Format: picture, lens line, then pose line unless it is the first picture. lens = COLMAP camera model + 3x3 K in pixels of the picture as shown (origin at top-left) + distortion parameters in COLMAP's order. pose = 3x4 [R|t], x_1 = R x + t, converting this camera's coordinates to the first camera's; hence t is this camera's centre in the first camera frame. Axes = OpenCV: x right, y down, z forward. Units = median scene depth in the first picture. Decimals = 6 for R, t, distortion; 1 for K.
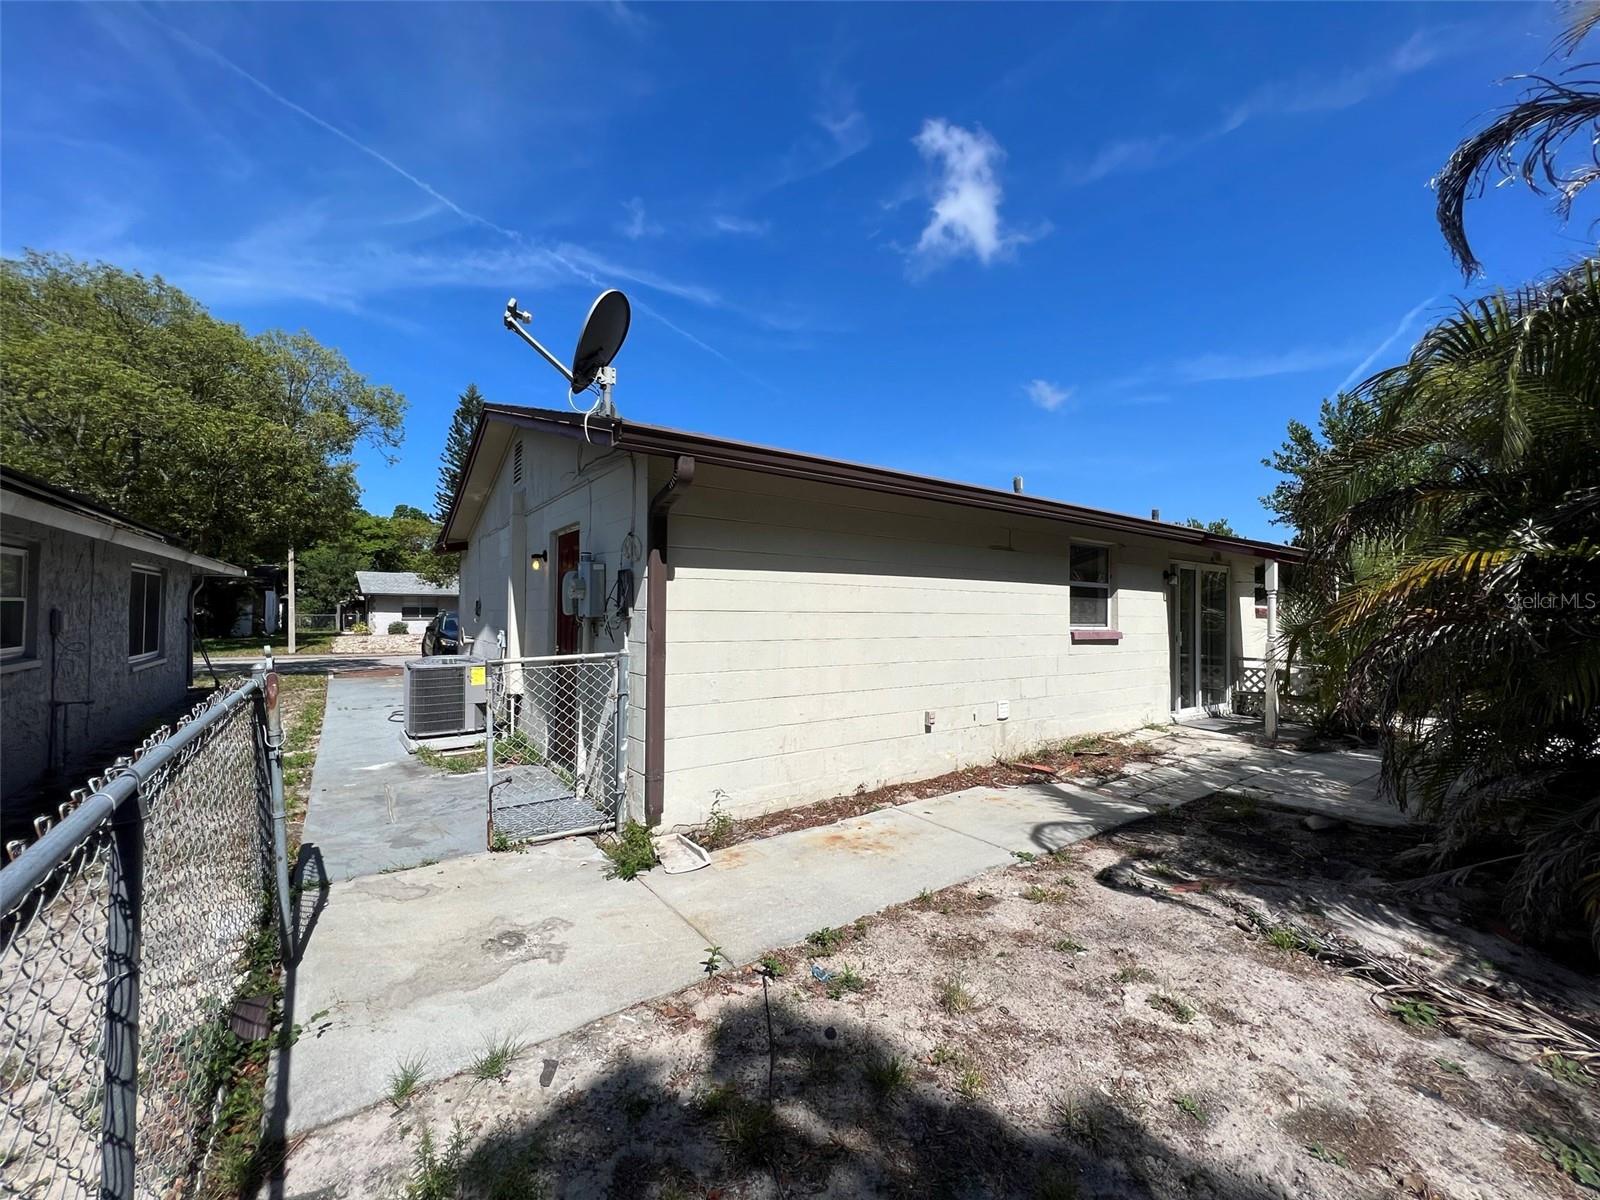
lens RADIAL K [[667.9, 0, 795.7], [0, 667.9, 597.7], [0, 0, 1]] dist [-0.002242, 0.000631]
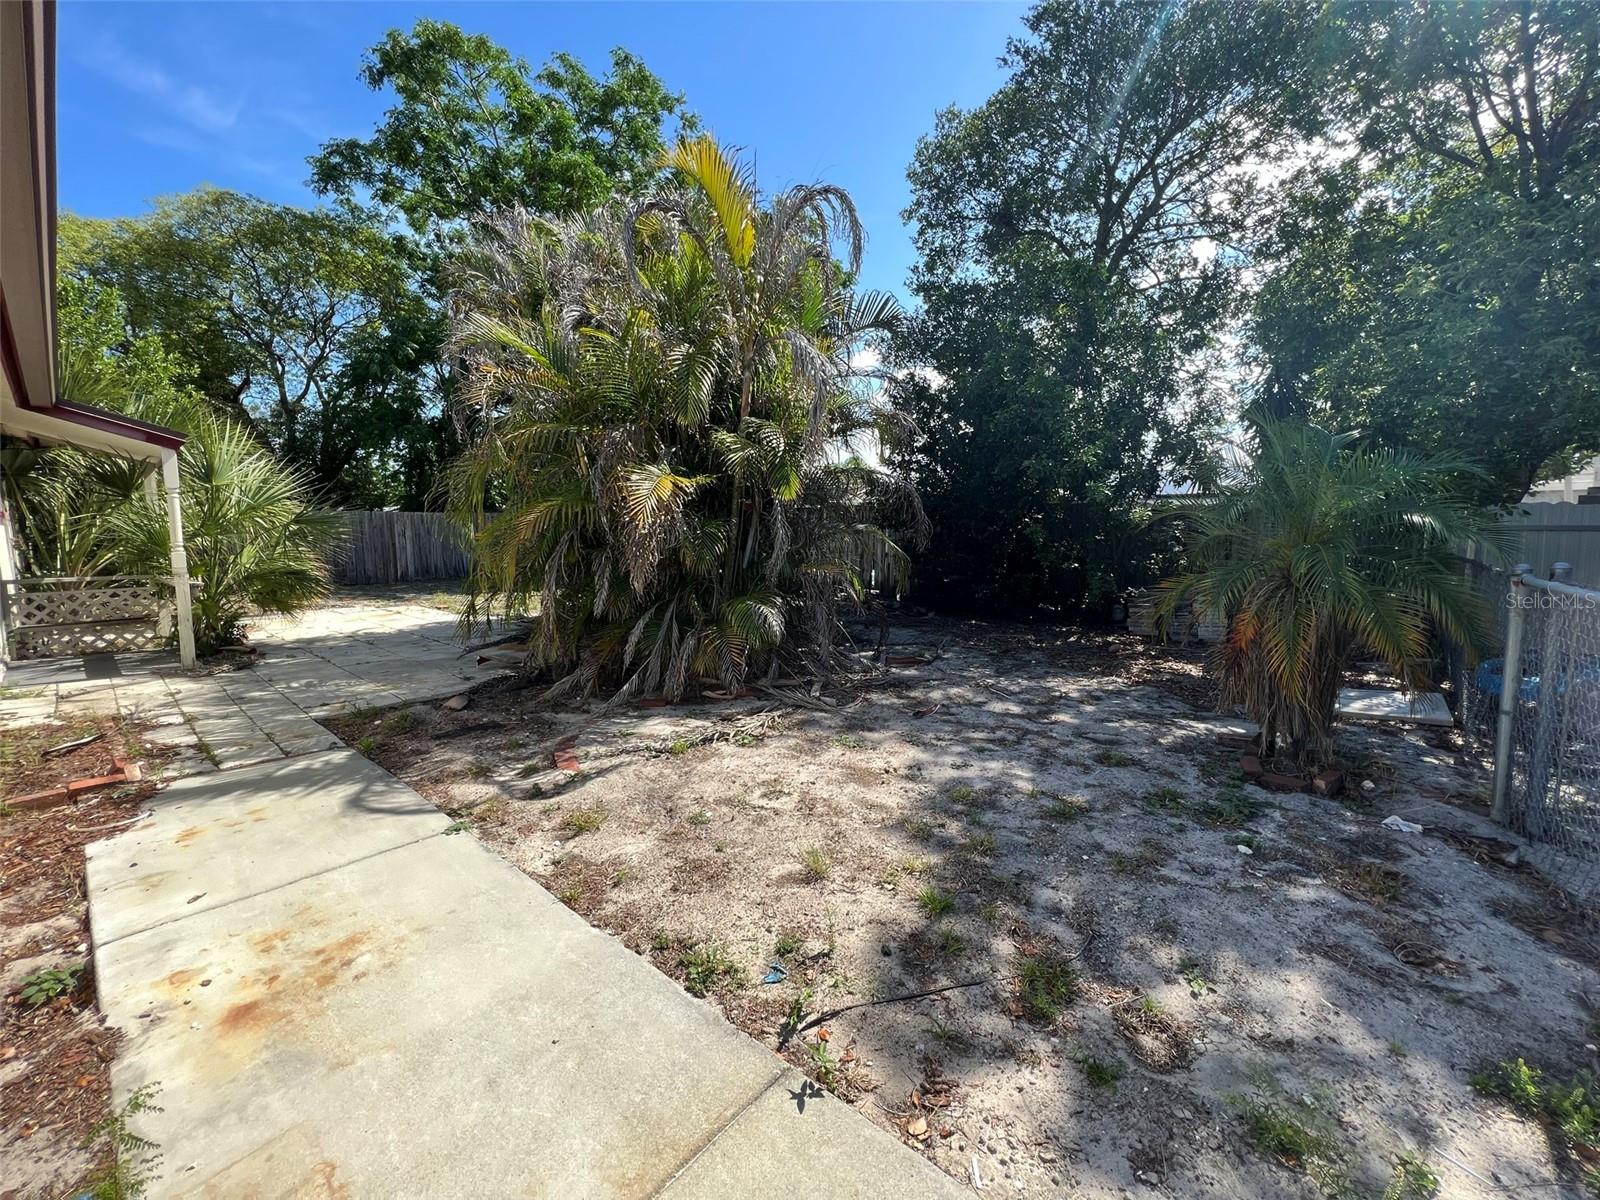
lens RADIAL K [[667.9, 0, 795.7], [0, 667.9, 597.7], [0, 0, 1]] dist [-0.002242, 0.000631]
pose [[-0.271742, -0.108078, 0.956282, -0.505123], [-0.023307, 0.994121, 0.105732, 0.041172], [-0.962088, 0.006444, -0.272663, 0.916795]]
